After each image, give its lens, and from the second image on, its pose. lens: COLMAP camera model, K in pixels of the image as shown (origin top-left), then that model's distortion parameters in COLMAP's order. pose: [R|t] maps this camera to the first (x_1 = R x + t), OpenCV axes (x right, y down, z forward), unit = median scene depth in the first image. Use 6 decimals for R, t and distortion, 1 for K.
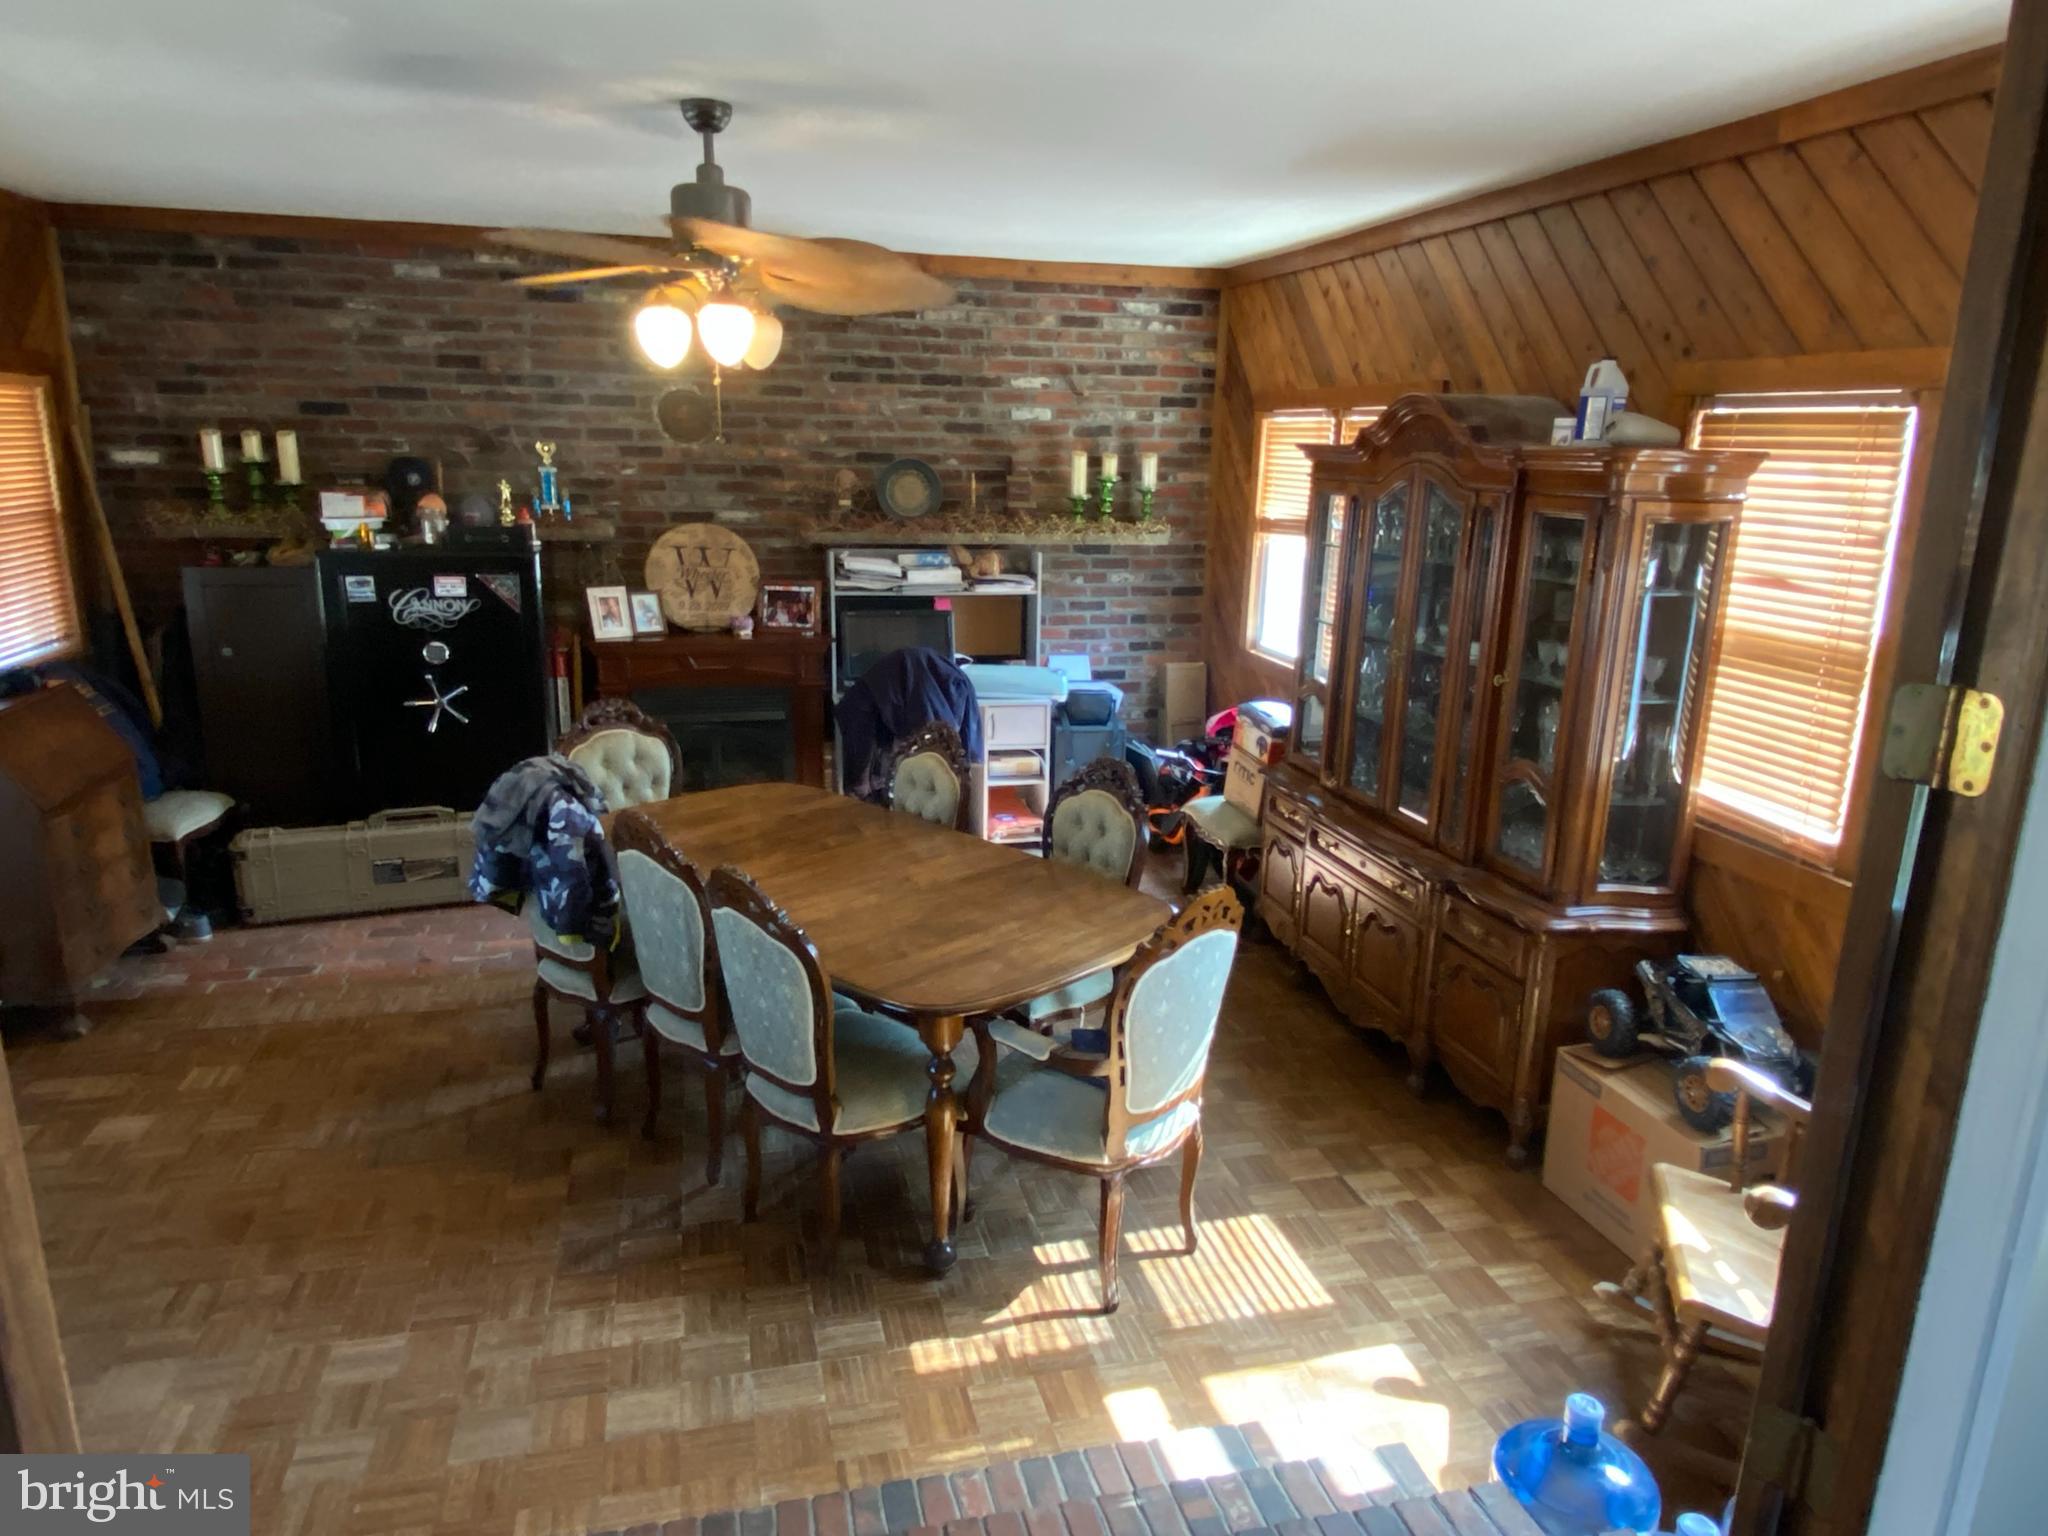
lens RADIAL K [[1311.8, 0, 1019.8], [0, 1311.8, 757.9], [0, 0, 1]] dist [-0.006698, -0.007407]
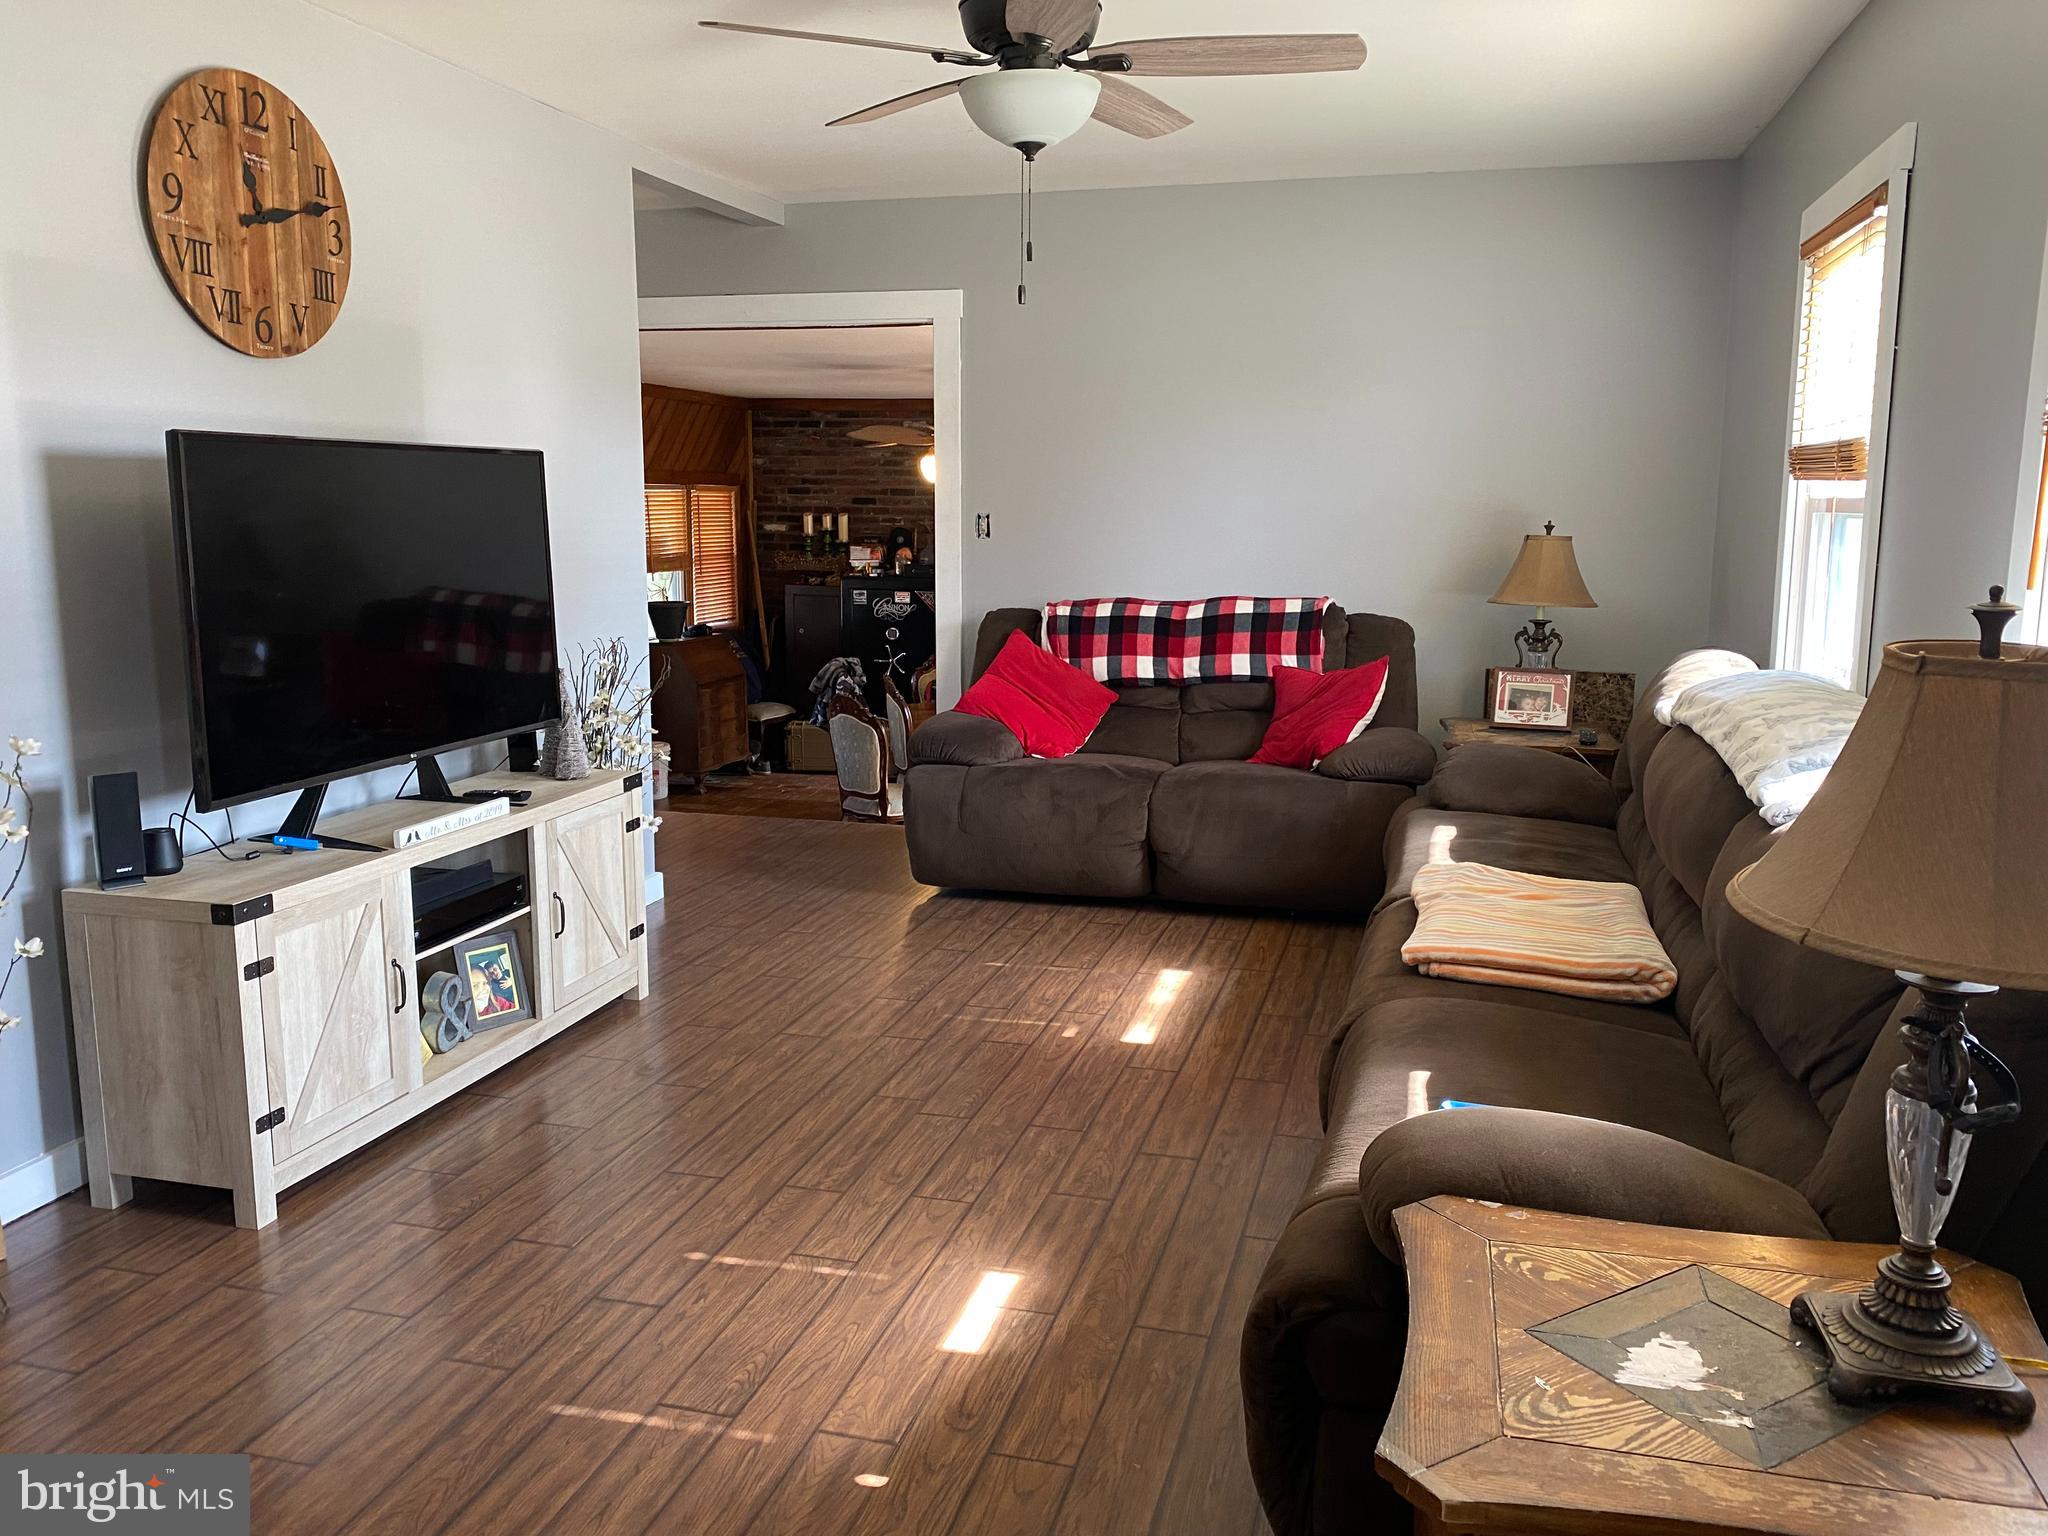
lens RADIAL K [[1561.8, 0, 1029.4], [0, 1561.8, 770.1], [0, 0, 1]] dist [0.007059, 0.000392]
pose [[0.873074, 0.070581, -0.482452, 0.750459], [-0.111163, 0.992223, -0.056008, 0.200653], [0.474746, 0.102530, 0.874130, -0.754626]]
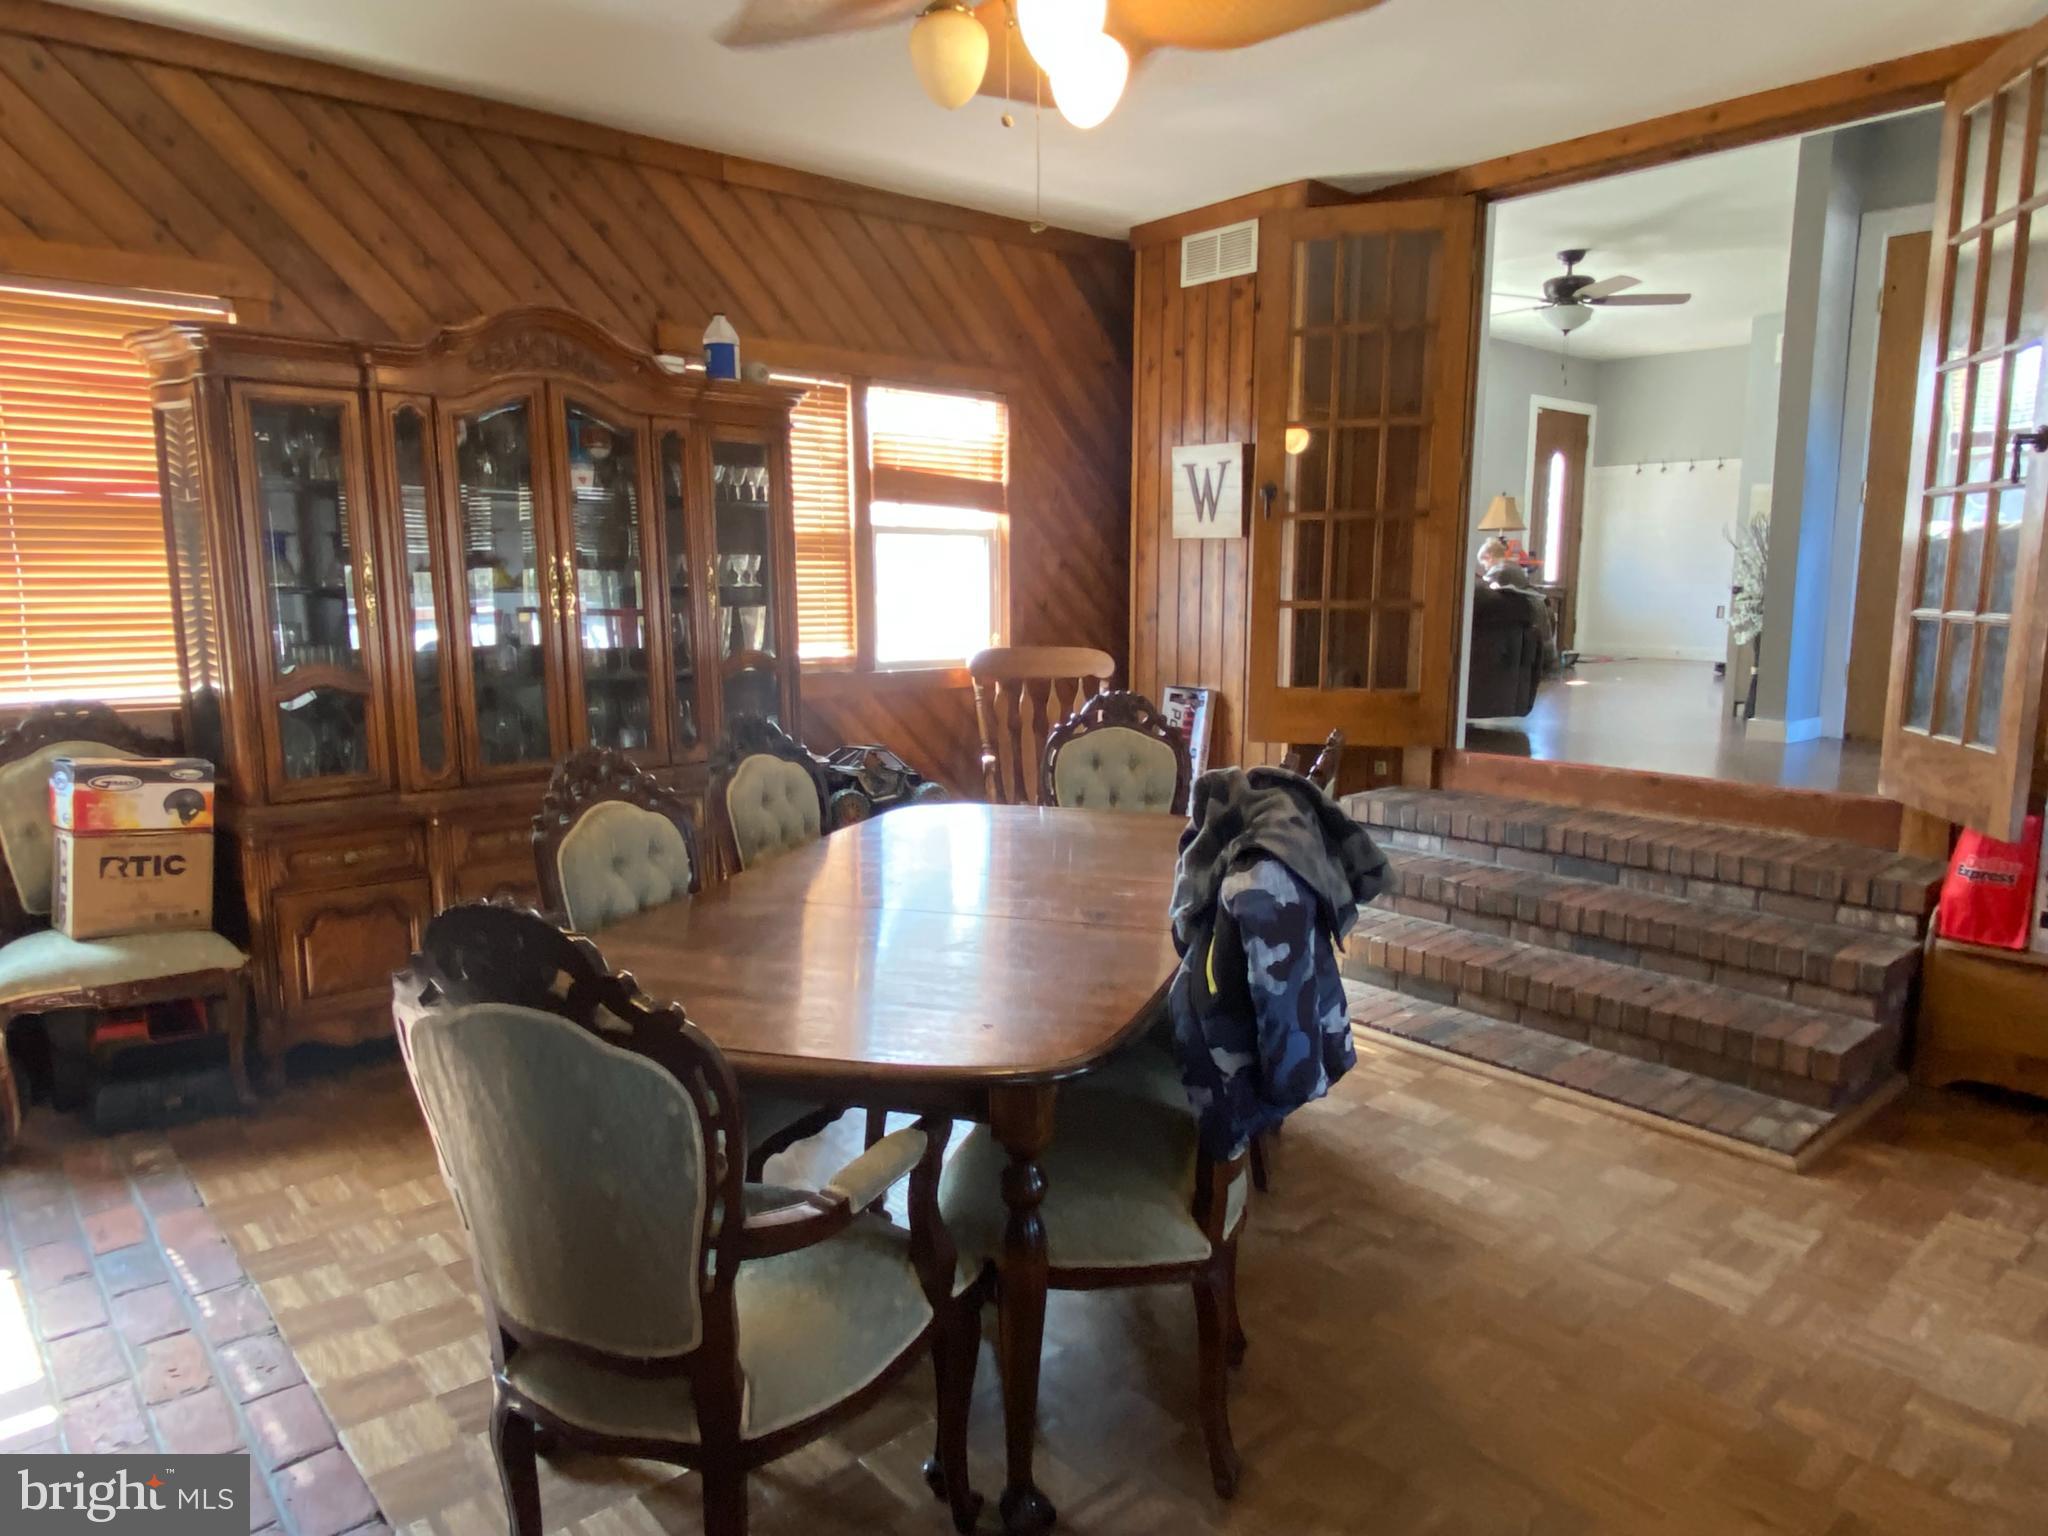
lens RADIAL K [[1311.8, 0, 1023.9], [0, 1311.8, 777.8], [0, 0, 1]] dist [-0.006698, -0.007407]
pose [[-0.451765, -0.161430, 0.877410, -1.258693], [0.194013, 0.942178, 0.273240, -0.264476], [-0.870786, 0.293669, -0.394323, 2.056242]]
